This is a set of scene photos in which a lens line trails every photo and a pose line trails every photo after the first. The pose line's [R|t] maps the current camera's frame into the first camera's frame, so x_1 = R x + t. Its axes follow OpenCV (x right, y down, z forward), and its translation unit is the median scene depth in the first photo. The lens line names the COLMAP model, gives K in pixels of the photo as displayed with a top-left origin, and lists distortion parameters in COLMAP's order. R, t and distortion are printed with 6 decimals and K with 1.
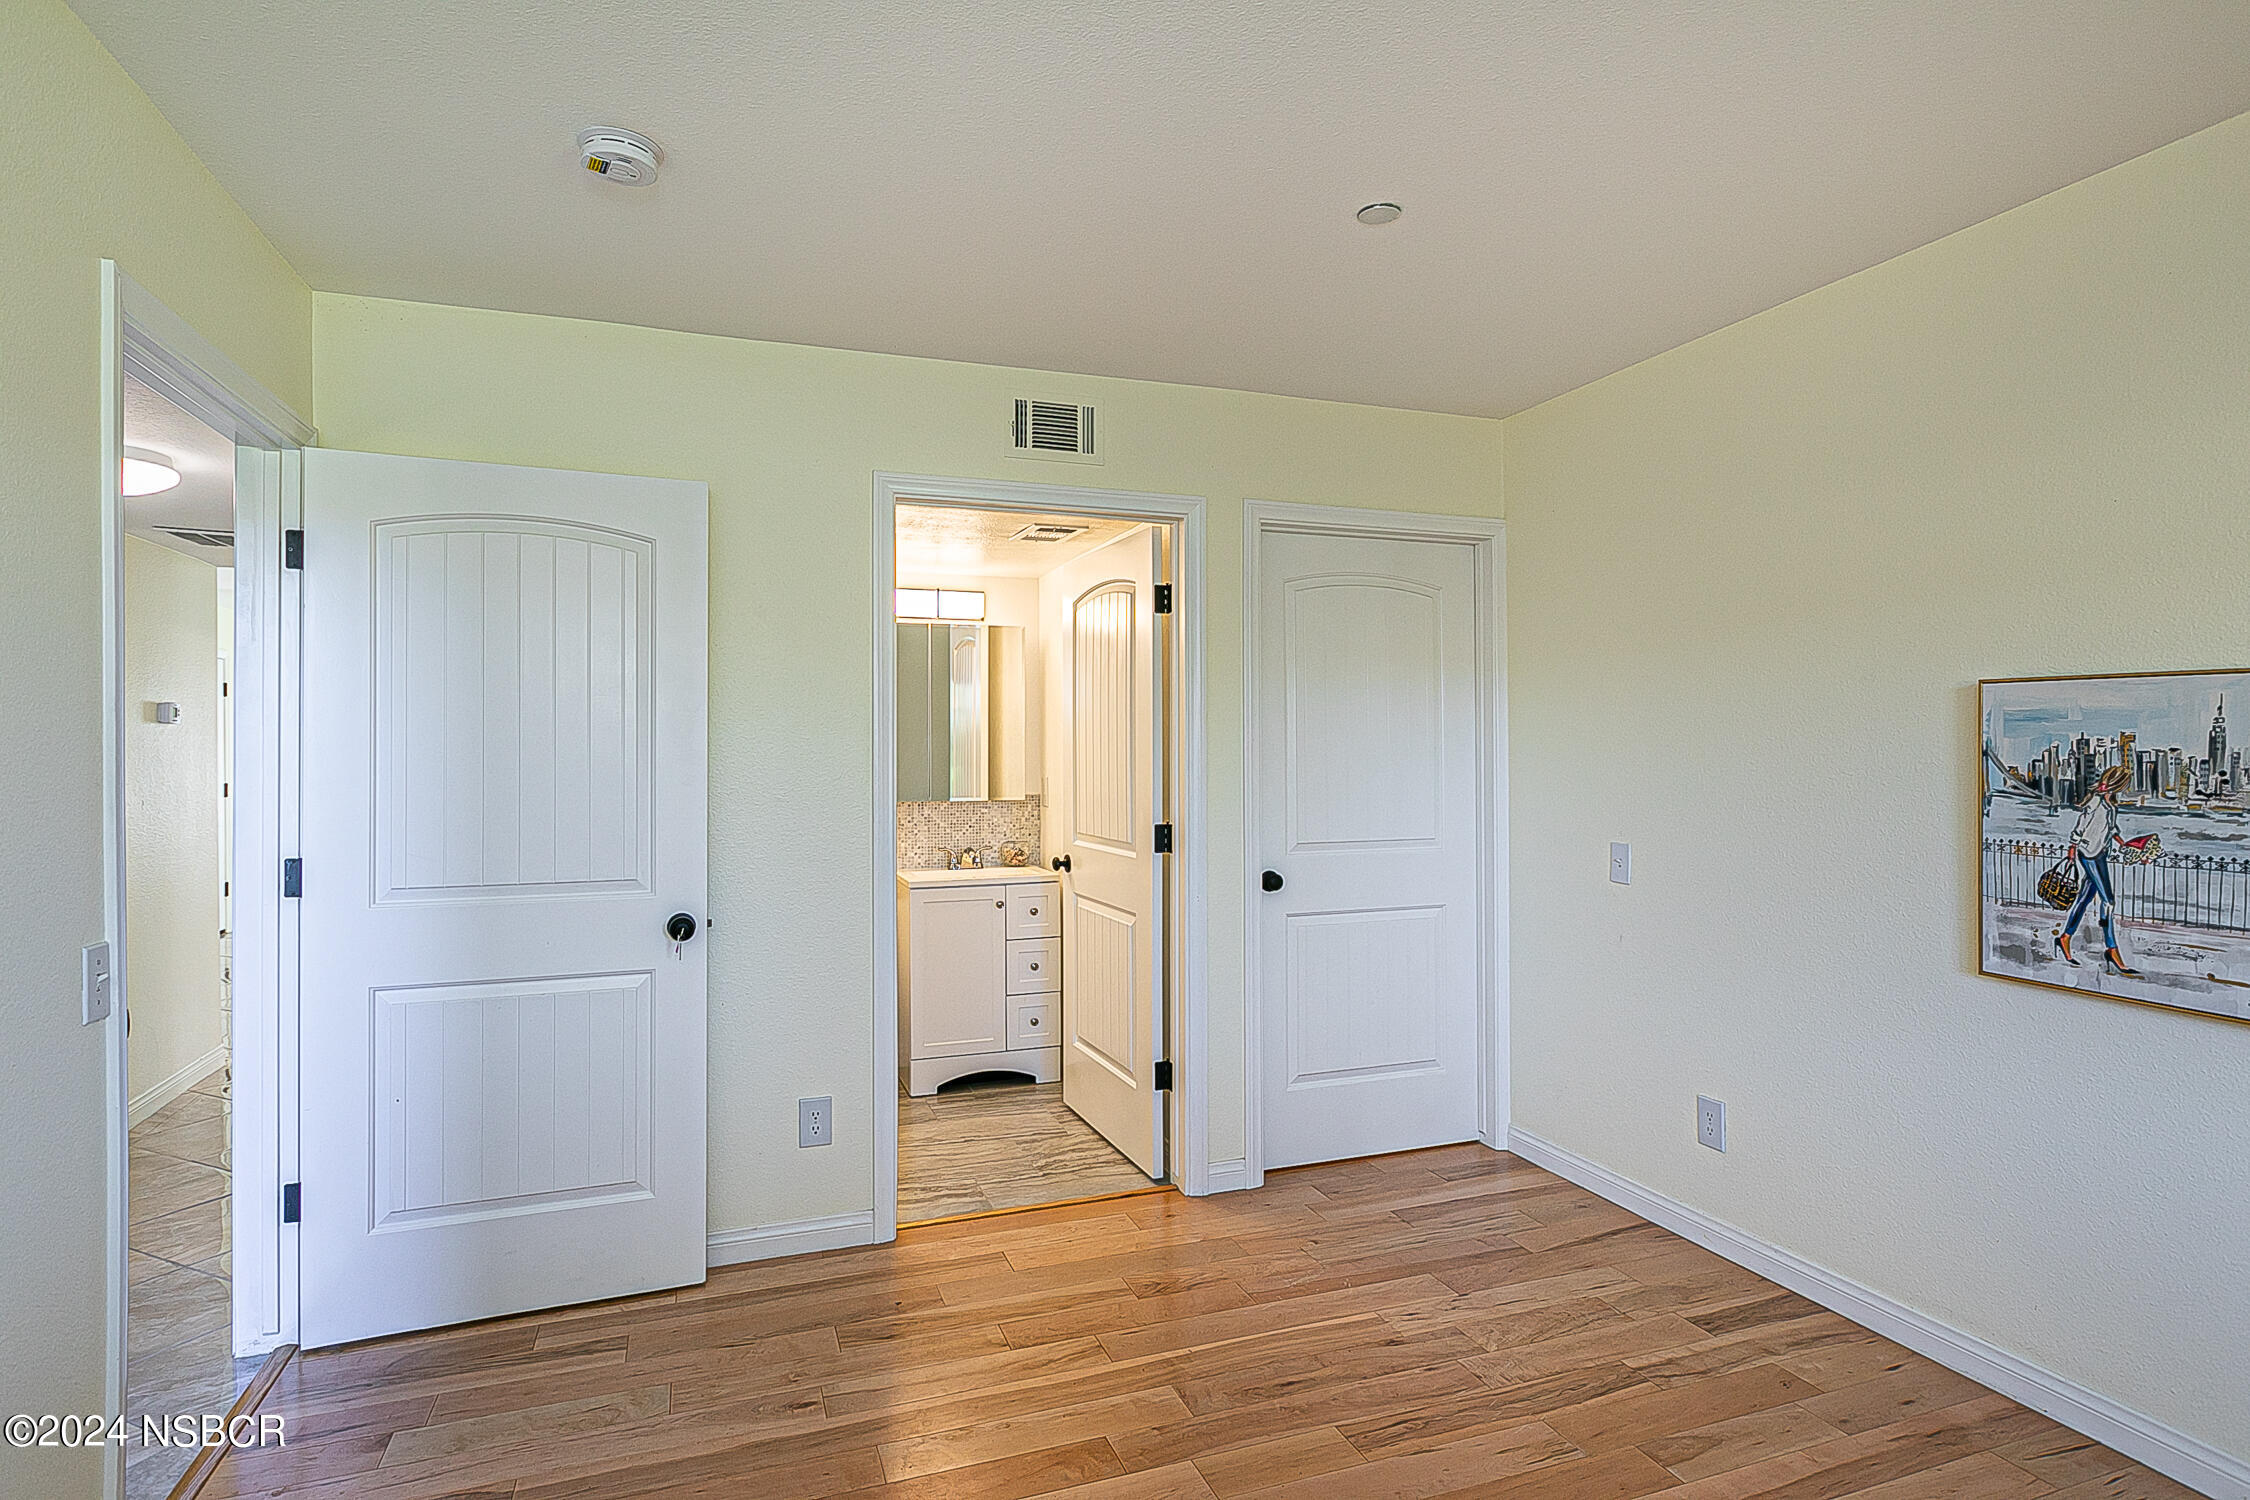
lens RADIAL K [[1162.0, 0, 1135.8], [0, 1162.0, 758.8], [0, 0, 1]] dist [0.005799, -0.001432]
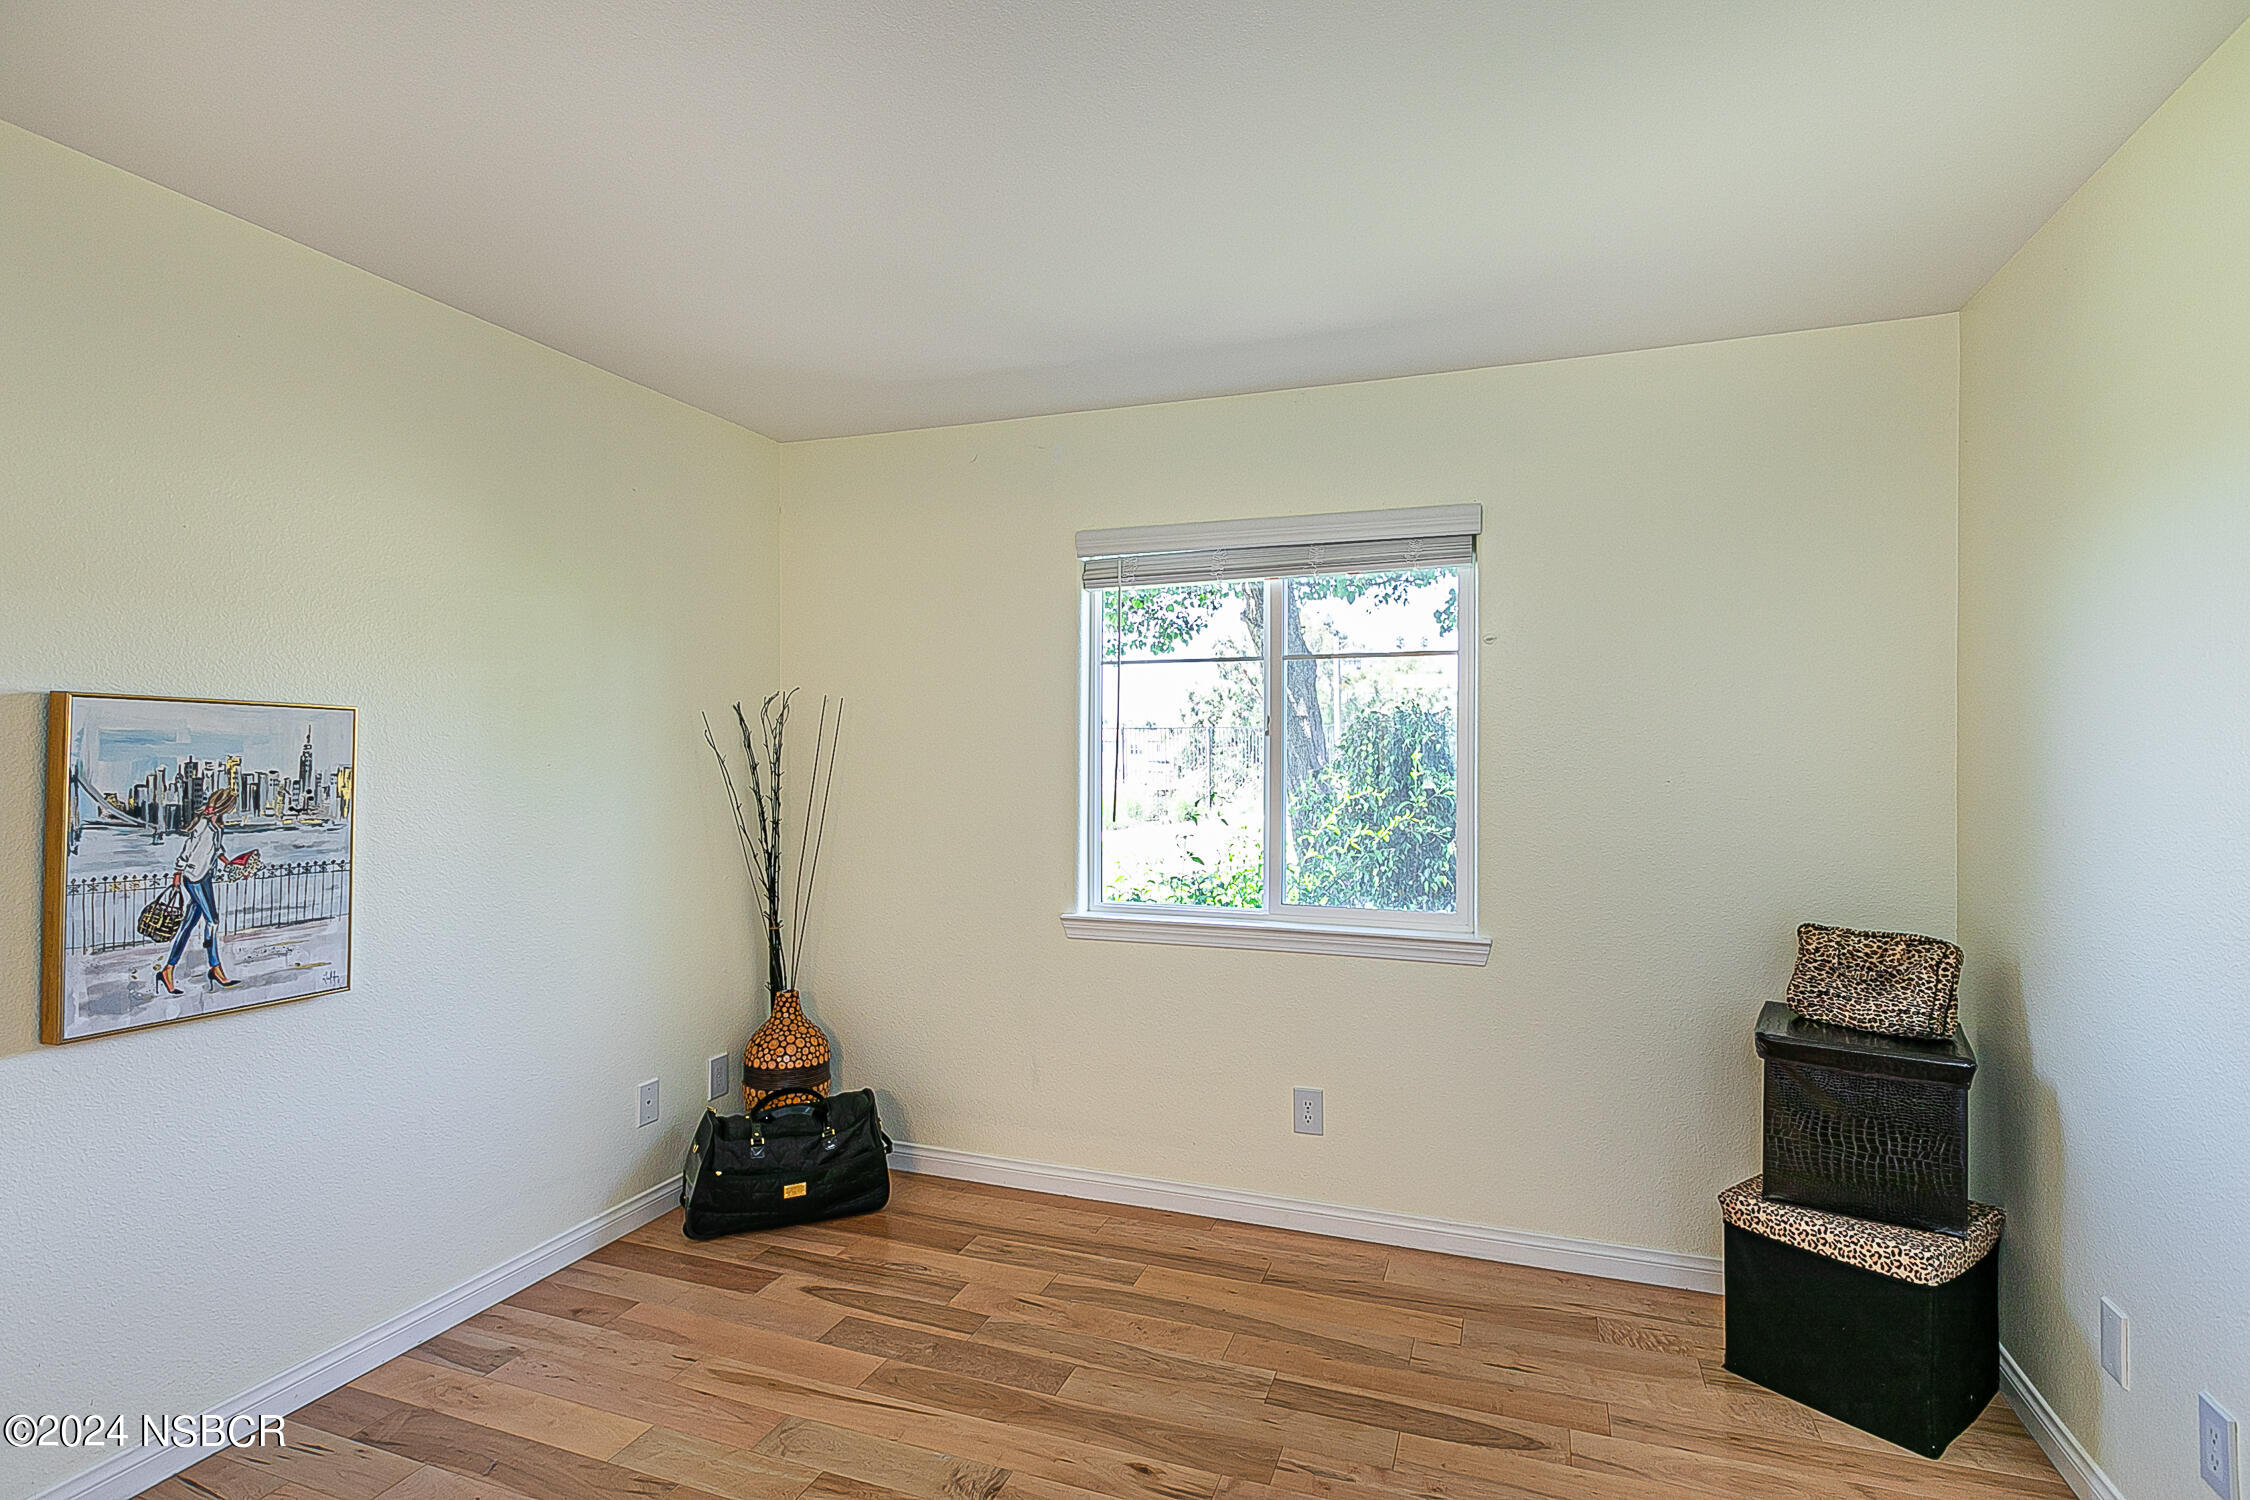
lens RADIAL K [[1107.3, 0, 1125.1], [0, 1107.3, 748.9], [0, 0, 1]] dist [0.003214, -0.000082]
pose [[-0.757242, 0.004441, 0.653119, -0.403597], [0.005398, 0.999985, -0.000541, -0.023748], [-0.653112, 0.003116, -0.757255, 1.199467]]
